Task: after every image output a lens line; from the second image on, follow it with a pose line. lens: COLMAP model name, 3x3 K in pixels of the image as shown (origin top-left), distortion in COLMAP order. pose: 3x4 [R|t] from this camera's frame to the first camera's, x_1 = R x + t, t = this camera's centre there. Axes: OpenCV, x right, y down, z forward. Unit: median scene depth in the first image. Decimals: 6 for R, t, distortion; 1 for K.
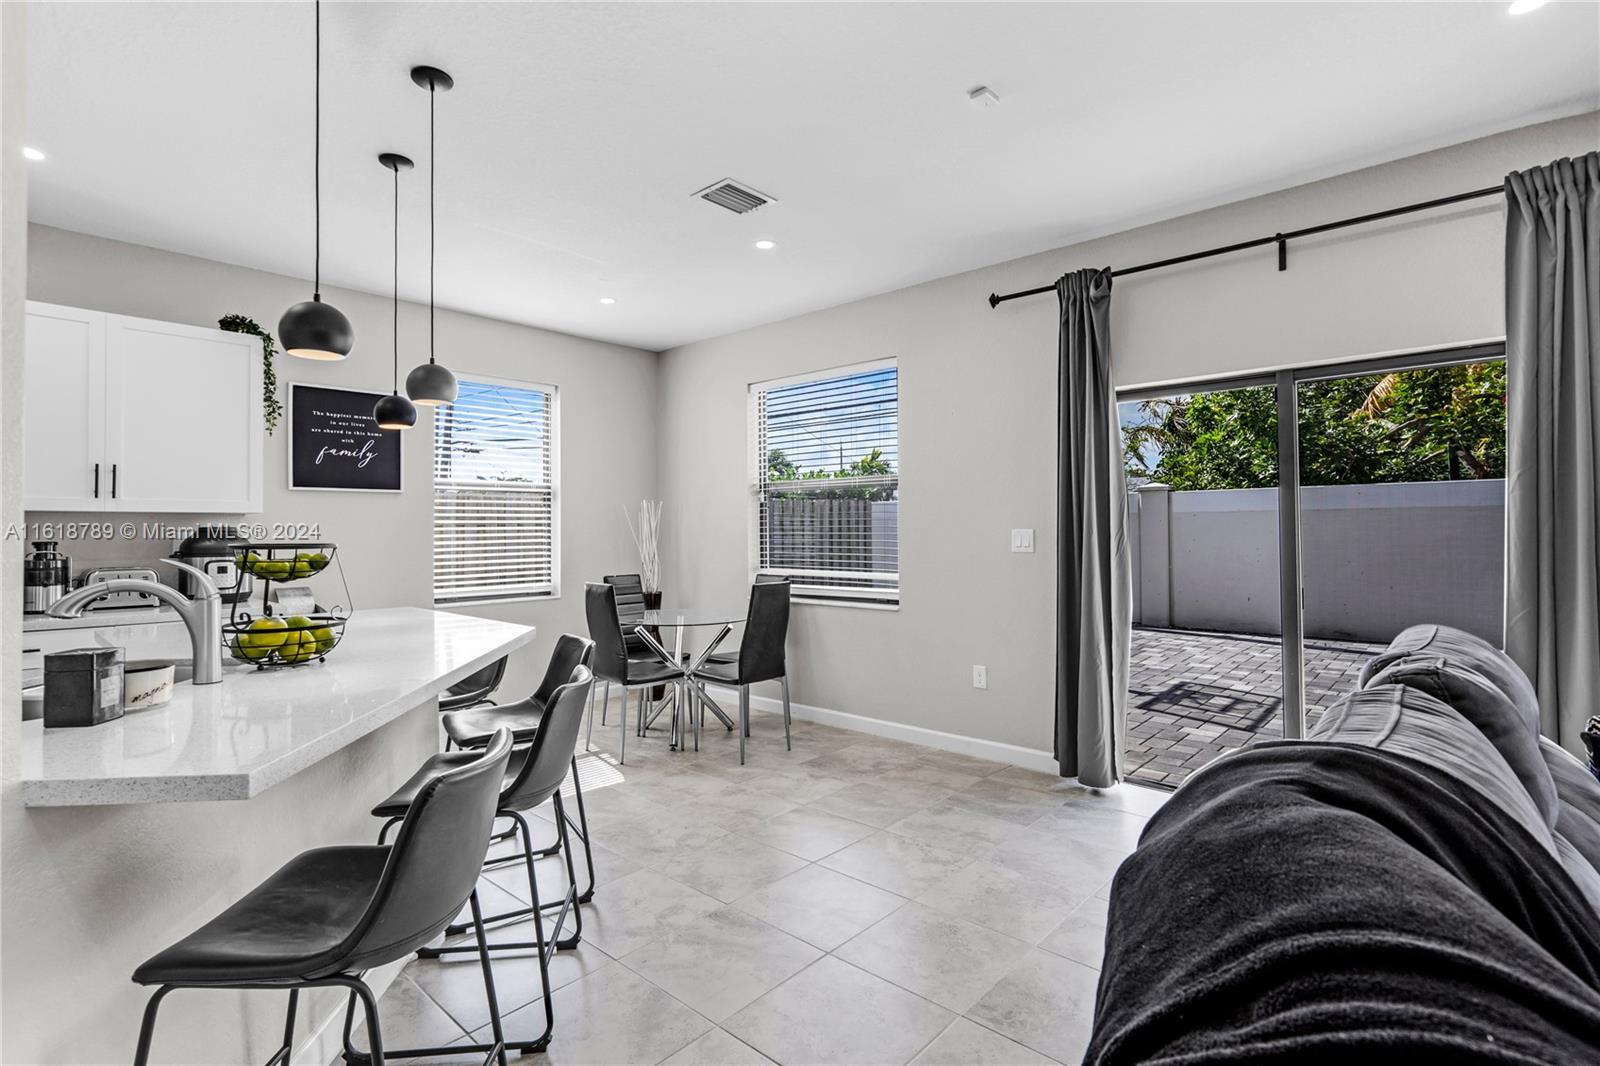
lens RADIAL K [[745.7, 0, 795.5], [0, 745.7, 533.8], [0, 0, 1]] dist [0.001852, -0.001888]
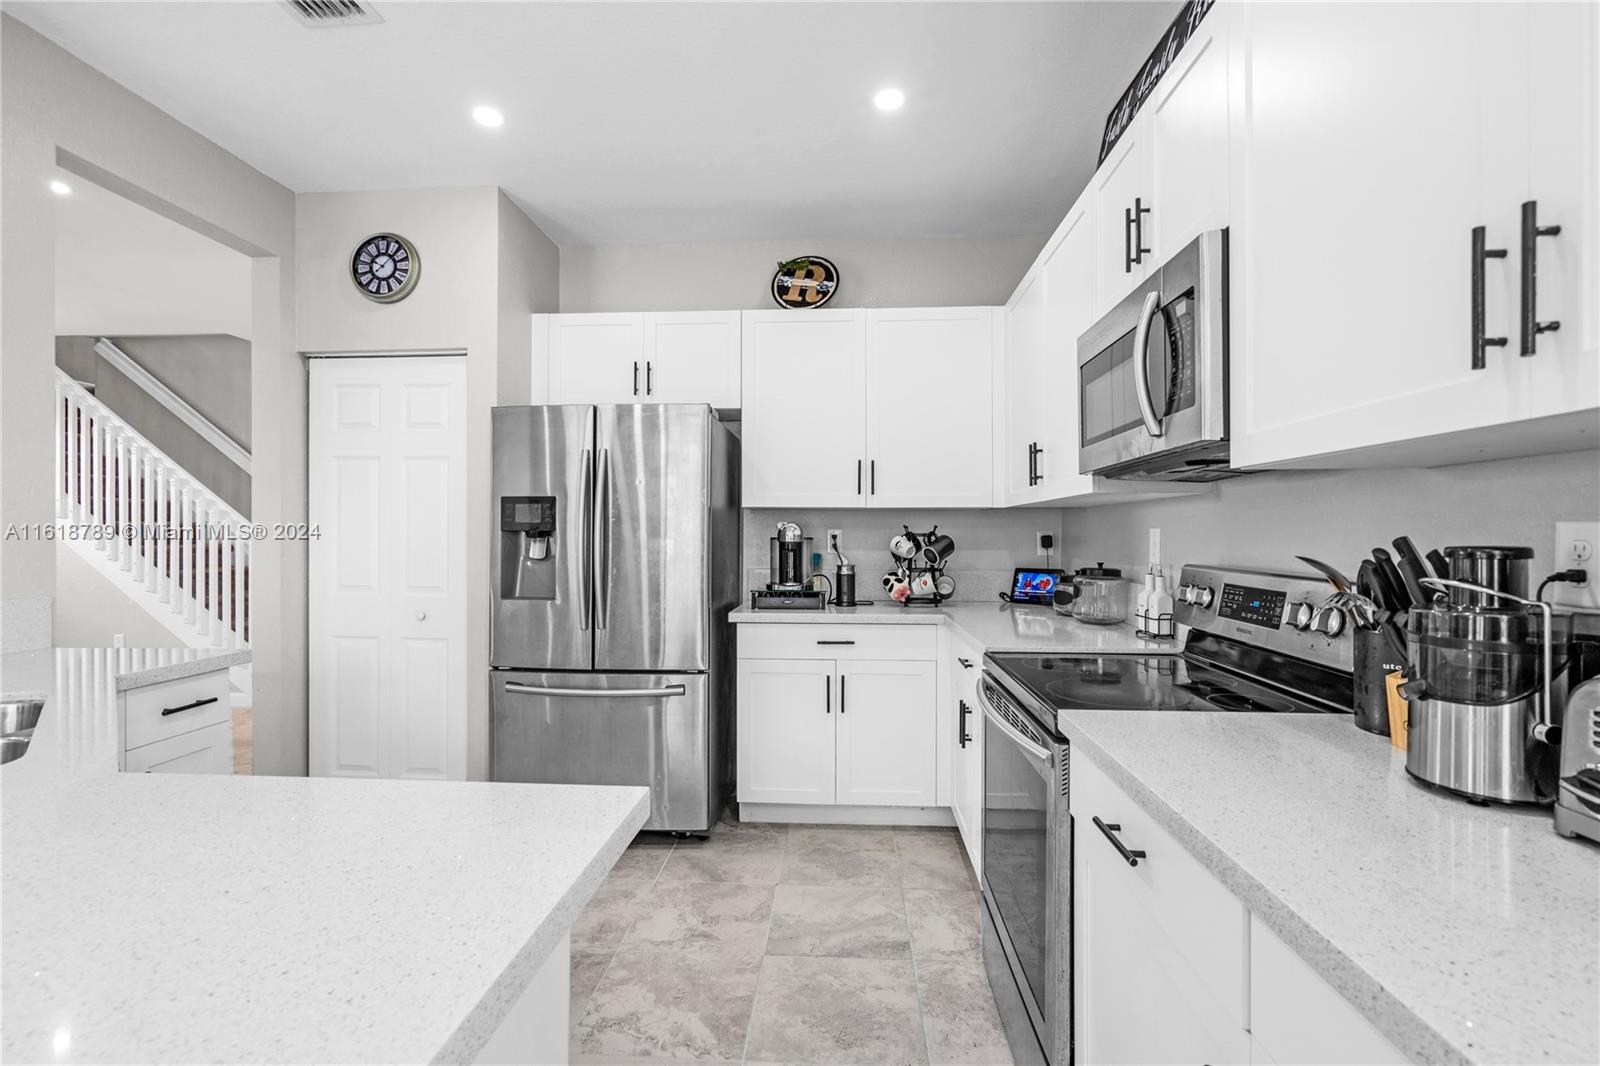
lens RADIAL K [[733.8, 0, 790.6], [0, 733.8, 533.0], [0, 0, 1]] dist [-0.002913, 0.001952]
pose [[-0.782371, 0.005768, -0.622786, -0.494749], [0.005618, 0.999982, 0.002204, 0.002762], [0.622787, -0.001775, -0.782389, 0.834629]]
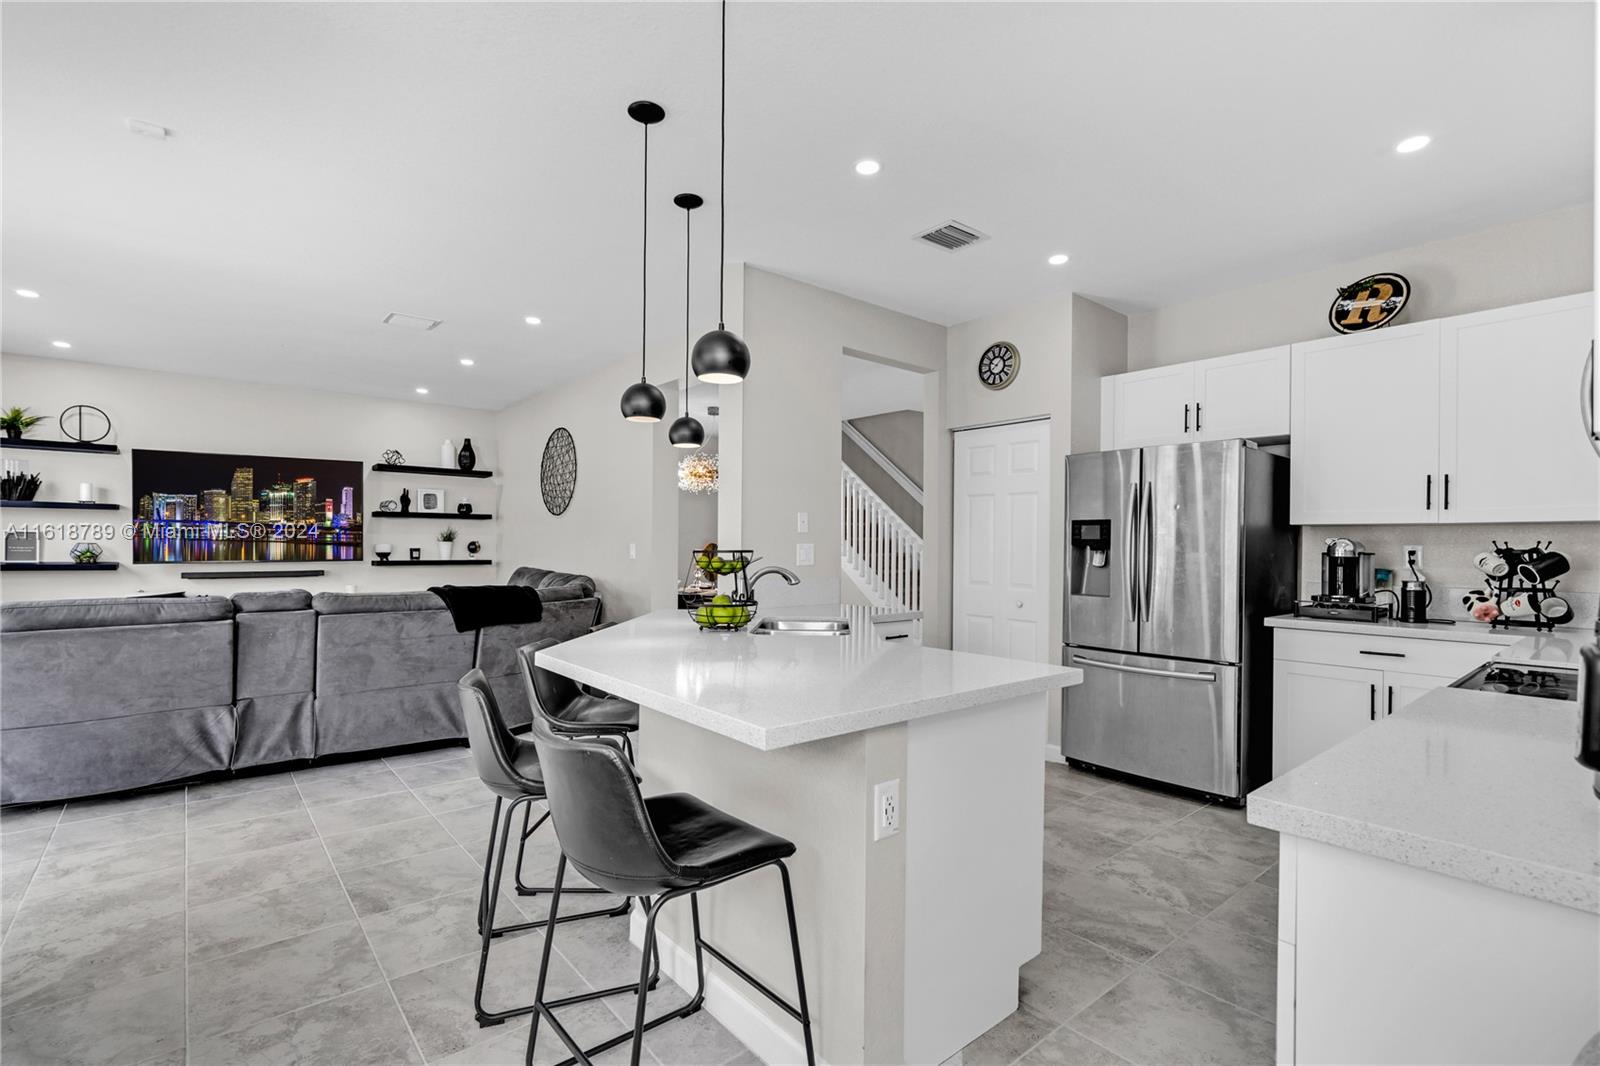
lens RADIAL K [[745.7, 0, 801.7], [0, 745.7, 546.1], [0, 0, 1]] dist [0.001852, -0.001888]
pose [[-0.992796, -0.000839, 0.119811, -0.480751], [-0.000995, 0.999999, -0.001243, 0.003553], [-0.119810, -0.001353, -0.992796, 1.122705]]
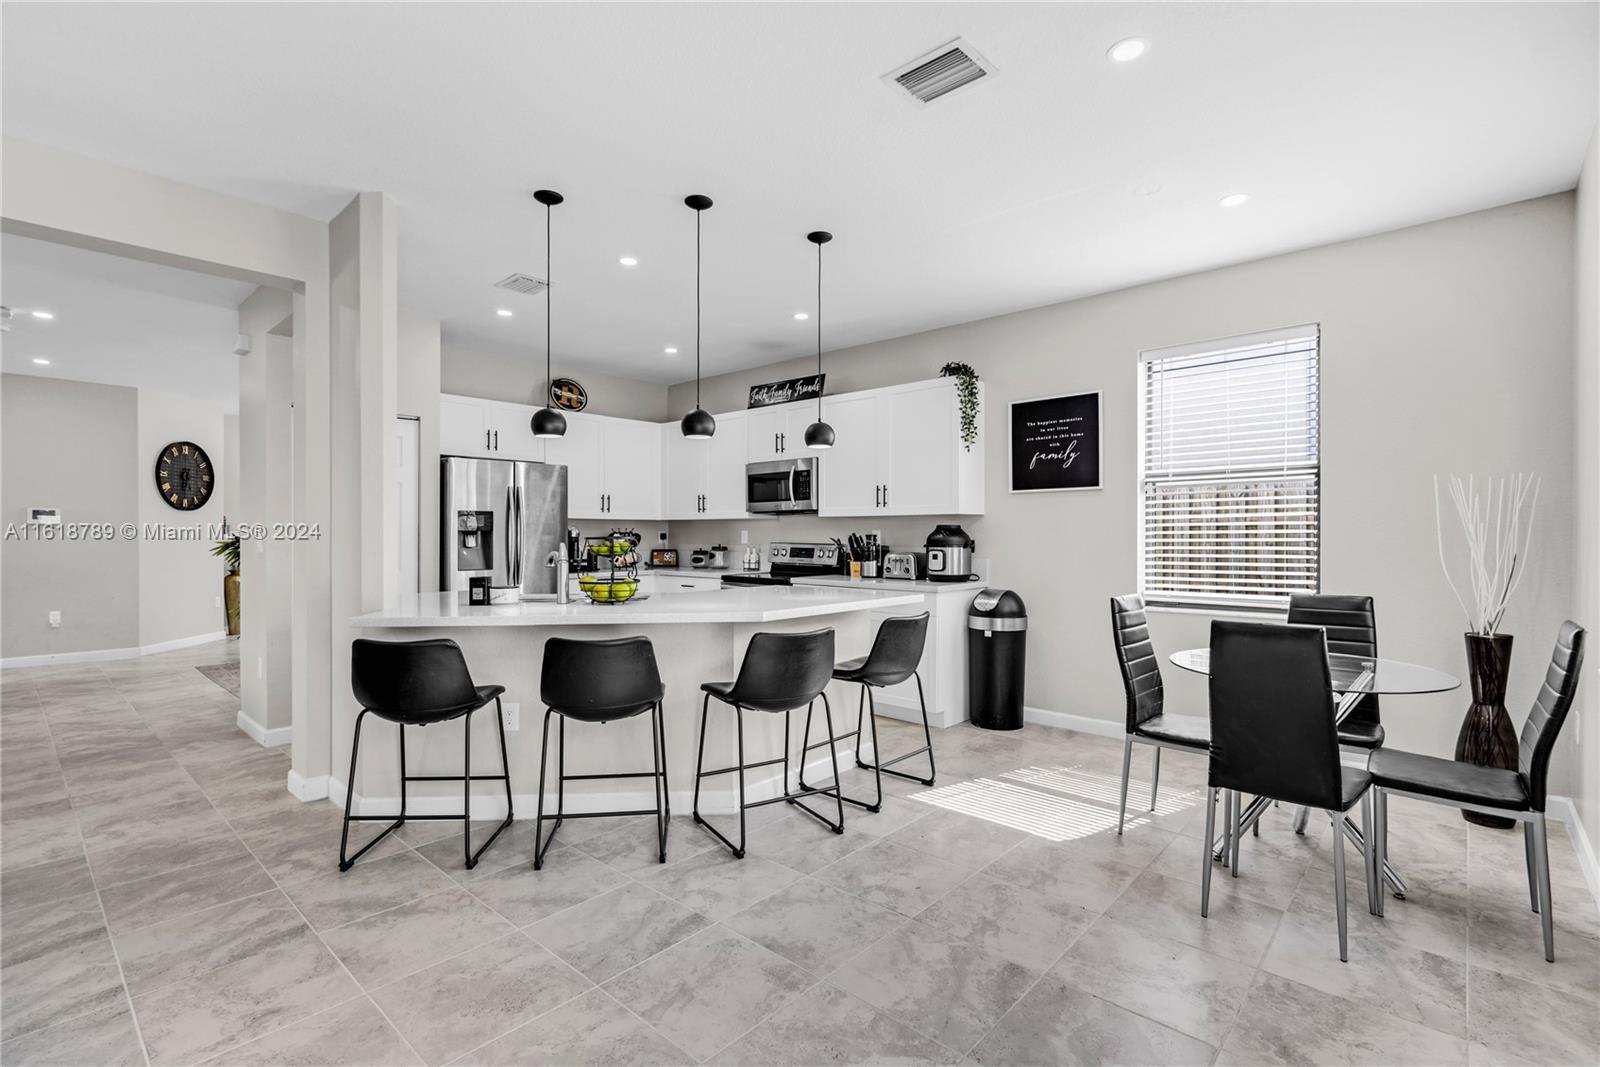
lens RADIAL K [[745.7, 0, 786.0], [0, 745.7, 530.7], [0, 0, 1]] dist [0.001852, -0.001888]
pose [[0.015055, 0.003616, -0.999880, 0.501680], [0.000222, 0.999993, 0.003620, -0.003496], [0.999887, -0.000276, 0.015054, 0.625781]]
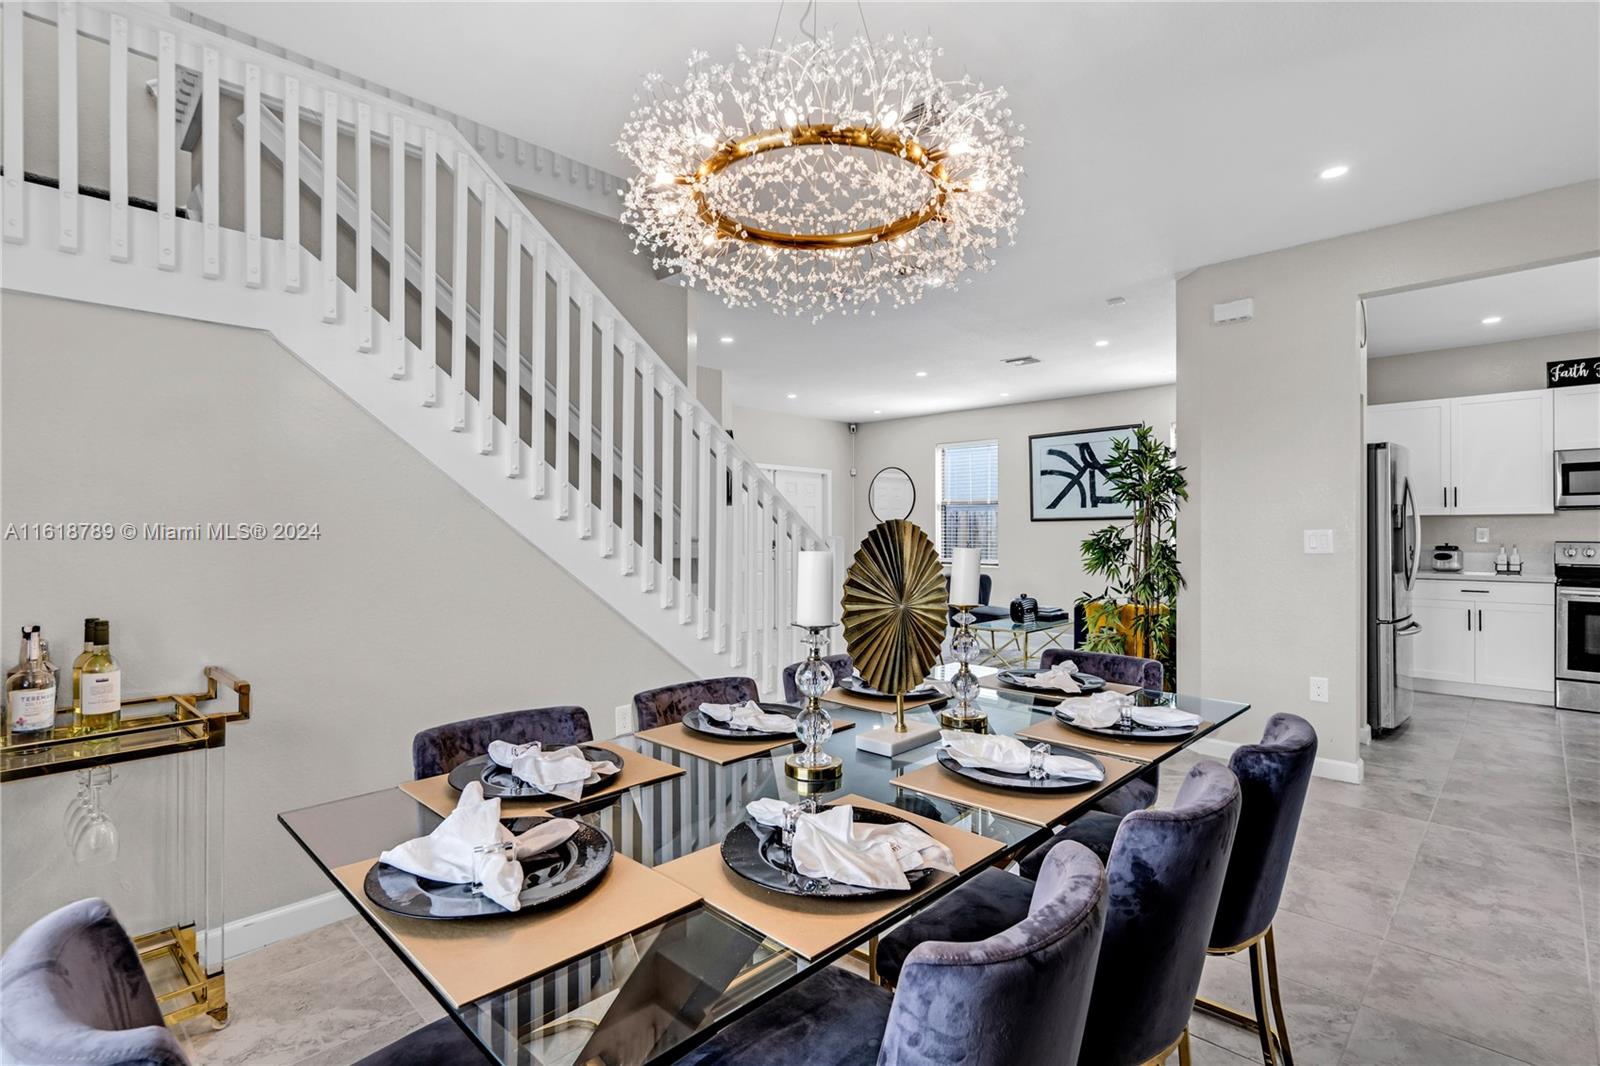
lens RADIAL K [[745.7, 0, 792.6], [0, 745.7, 534.4], [0, 0, 1]] dist [0.001852, -0.001888]
pose [[-0.037393, 0.015183, -0.999185, 0.378405], [0.000363, 0.999885, 0.015180, -0.006726], [0.999301, 0.000204, -0.037394, -0.697376]]
